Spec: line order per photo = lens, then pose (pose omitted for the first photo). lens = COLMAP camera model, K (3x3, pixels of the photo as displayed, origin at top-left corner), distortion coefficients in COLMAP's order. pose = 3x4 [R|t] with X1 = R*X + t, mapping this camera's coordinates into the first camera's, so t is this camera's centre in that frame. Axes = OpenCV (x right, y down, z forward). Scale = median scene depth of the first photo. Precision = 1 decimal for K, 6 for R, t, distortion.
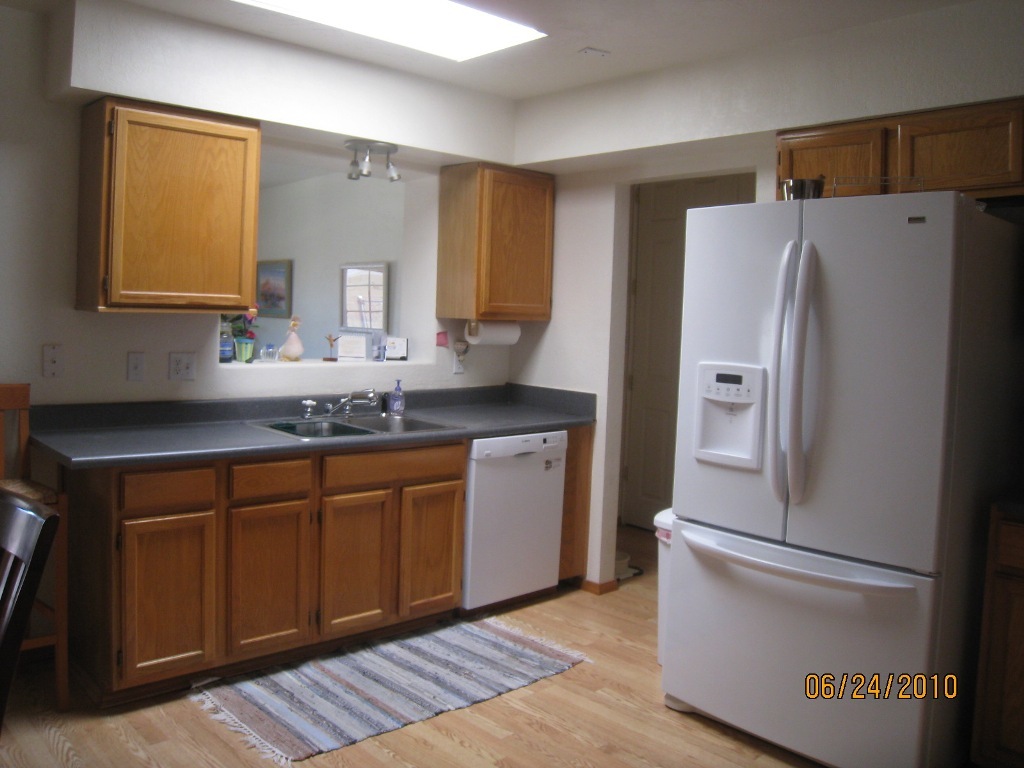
lens RADIAL K [[840.4, 0, 508.0], [0, 840.4, 365.9], [0, 0, 1]] dist [-0.157968, 0.058697]
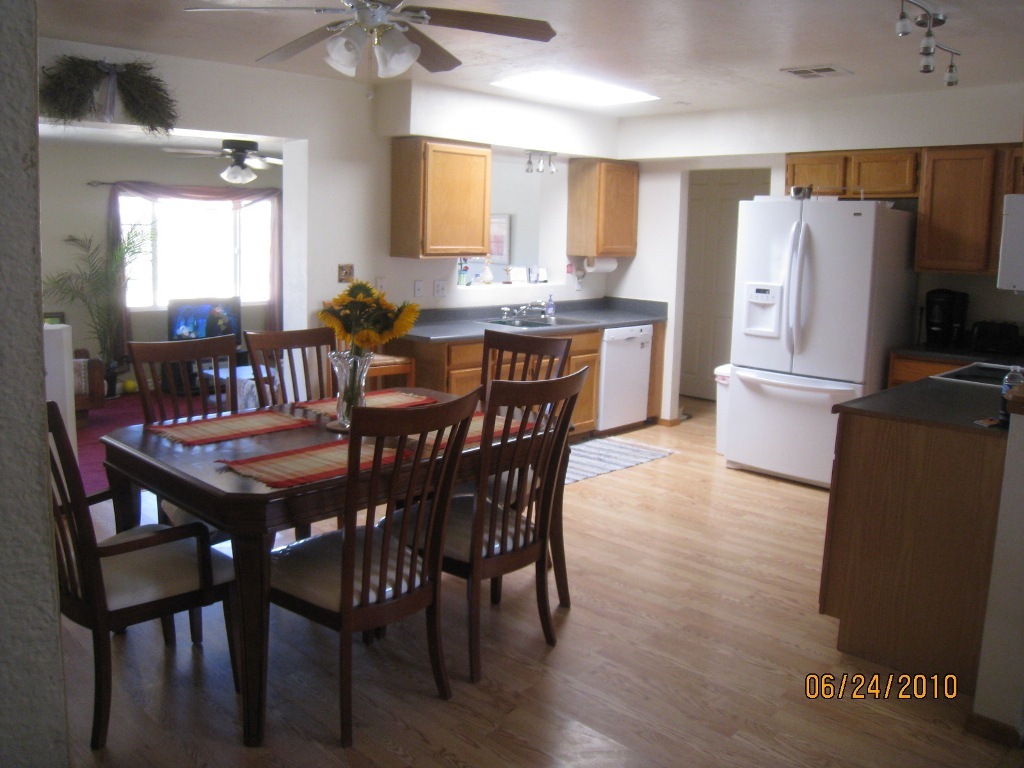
lens RADIAL K [[840.4, 0, 510.3], [0, 840.4, 374.3], [0, 0, 1]] dist [-0.157968, 0.058697]
pose [[0.999237, -0.019053, 0.034093, -0.287058], [0.015356, 0.994292, 0.105586, -0.003256], [-0.035910, -0.104982, 0.993826, -0.673647]]
